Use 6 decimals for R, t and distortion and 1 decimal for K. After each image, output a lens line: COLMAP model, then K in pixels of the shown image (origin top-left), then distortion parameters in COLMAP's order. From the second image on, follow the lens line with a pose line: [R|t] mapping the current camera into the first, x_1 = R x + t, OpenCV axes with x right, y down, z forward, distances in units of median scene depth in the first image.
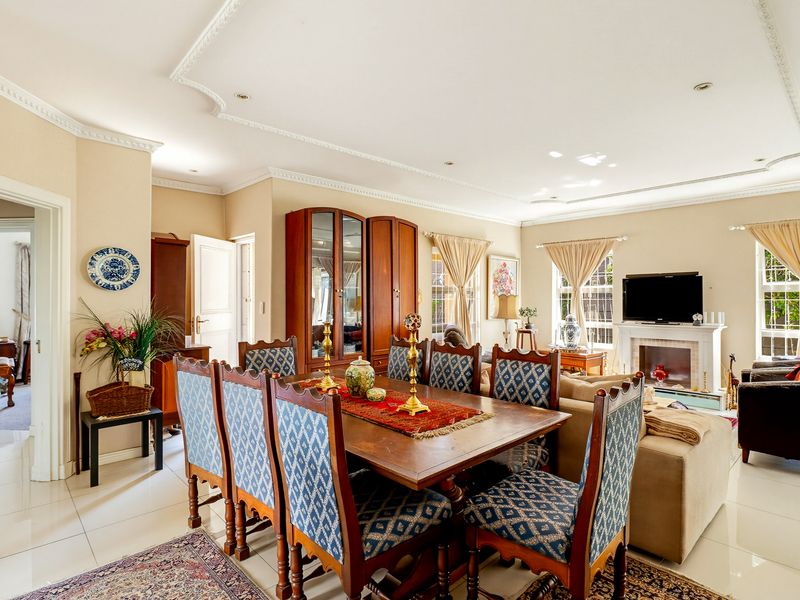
lens RADIAL K [[423.6, 0, 403.1], [0, 423.6, 300.5], [0, 0, 1]] dist [0.004318, -0.000756]
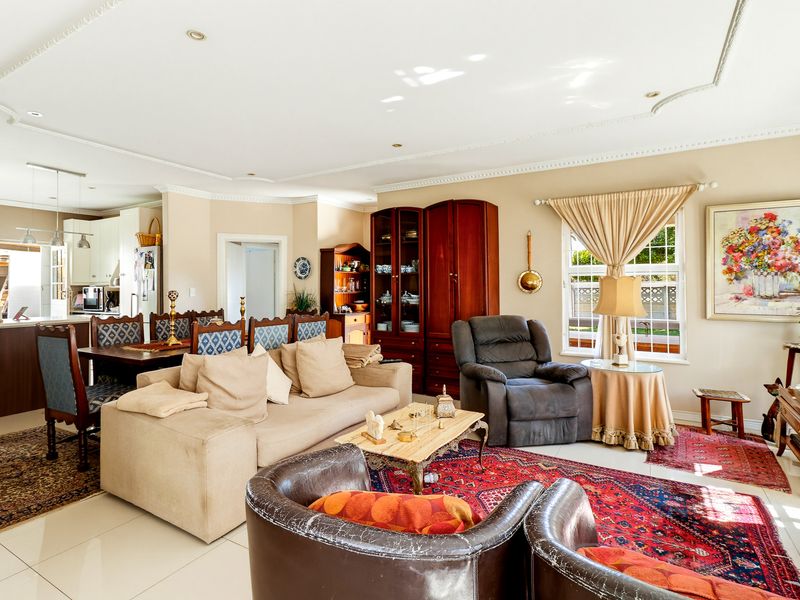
lens RADIAL K [[396.4, 0, 397.1], [0, 396.4, 295.2], [0, 0, 1]] dist [0.002967, 0.000257]
pose [[0.309360, 0.018515, -0.950765, 0.804650], [-0.007466, 0.999827, 0.017041, 0.010422], [0.950916, 0.001827, 0.309444, 0.574613]]
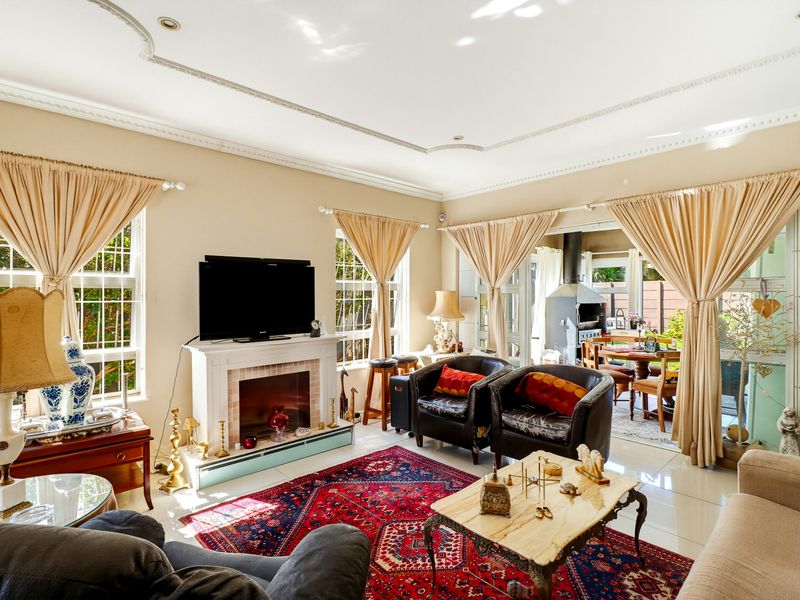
lens RADIAL K [[423.6, 0, 395.3], [0, 423.6, 300.2], [0, 0, 1]] dist [0.004318, -0.000756]
pose [[-0.021114, -0.005705, 0.999761, -0.019467], [0.011782, 0.999913, 0.005955, -0.004428], [-0.999708, 0.011905, -0.021045, 0.882759]]
